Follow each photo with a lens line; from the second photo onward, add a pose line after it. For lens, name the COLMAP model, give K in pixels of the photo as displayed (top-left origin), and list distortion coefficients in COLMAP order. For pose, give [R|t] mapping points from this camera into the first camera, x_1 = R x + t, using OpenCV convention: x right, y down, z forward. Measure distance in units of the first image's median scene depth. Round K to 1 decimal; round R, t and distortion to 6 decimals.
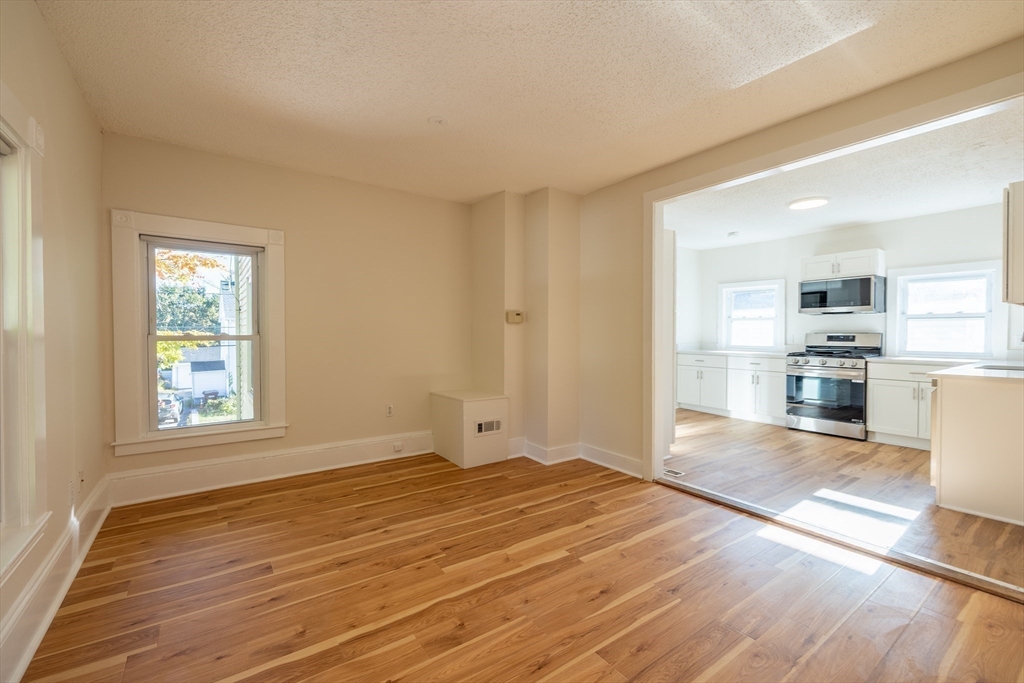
lens RADIAL K [[430.4, 0, 503.6], [0, 430.4, 341.6], [0, 0, 1]] dist [-0.000189, 0.000194]
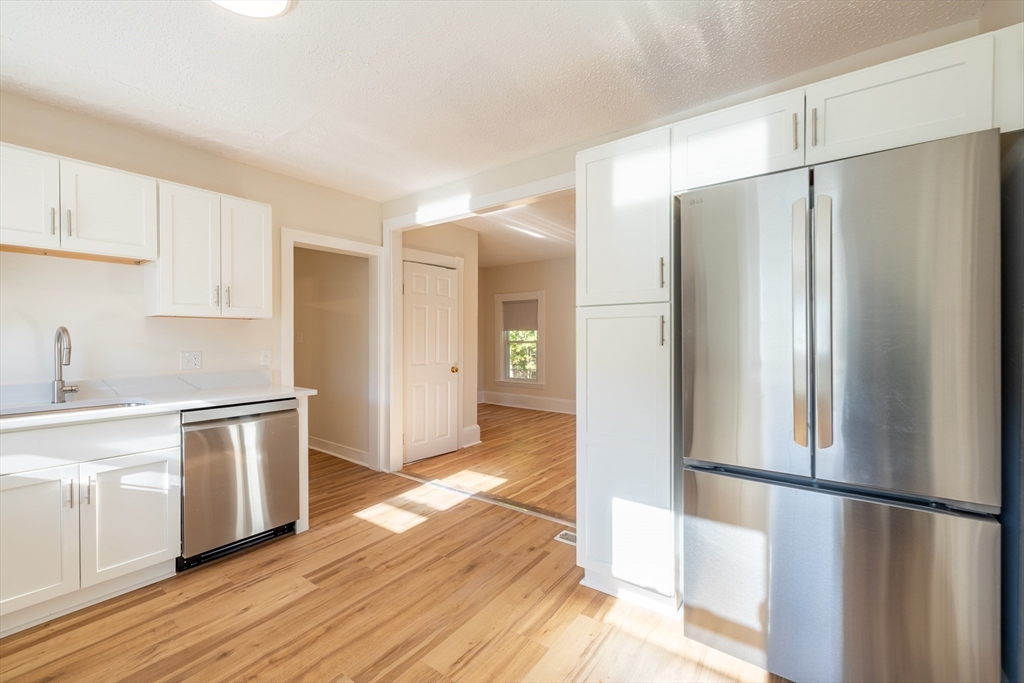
lens RADIAL K [[430.4, 0, 503.6], [0, 430.4, 341.6], [0, 0, 1]] dist [-0.000189, 0.000194]
pose [[-0.952502, 0.005264, -0.304486, 0.738563], [-0.003003, 0.999640, 0.026677, -0.050365], [0.304517, 0.026324, -0.952143, 1.693812]]
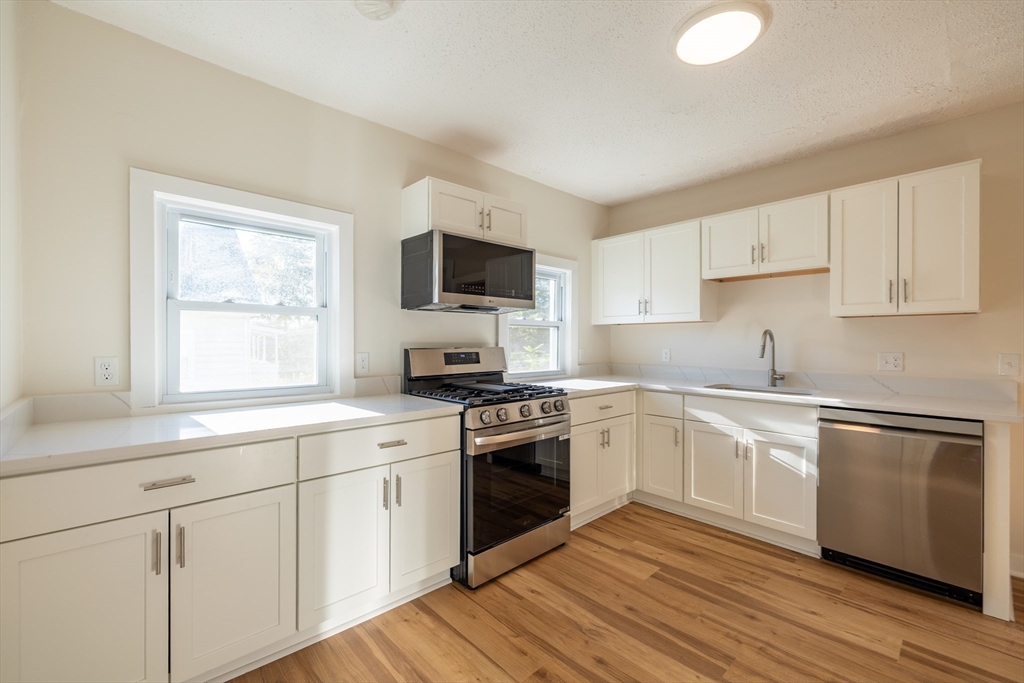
lens RADIAL K [[430.4, 0, 503.6], [0, 430.4, 341.6], [0, 0, 1]] dist [-0.000189, 0.000194]
pose [[-0.124095, -0.004560, 0.992260, 0.389444], [0.018114, 0.999812, 0.006860, -0.045205], [-0.992105, 0.018825, -0.123989, 1.522477]]
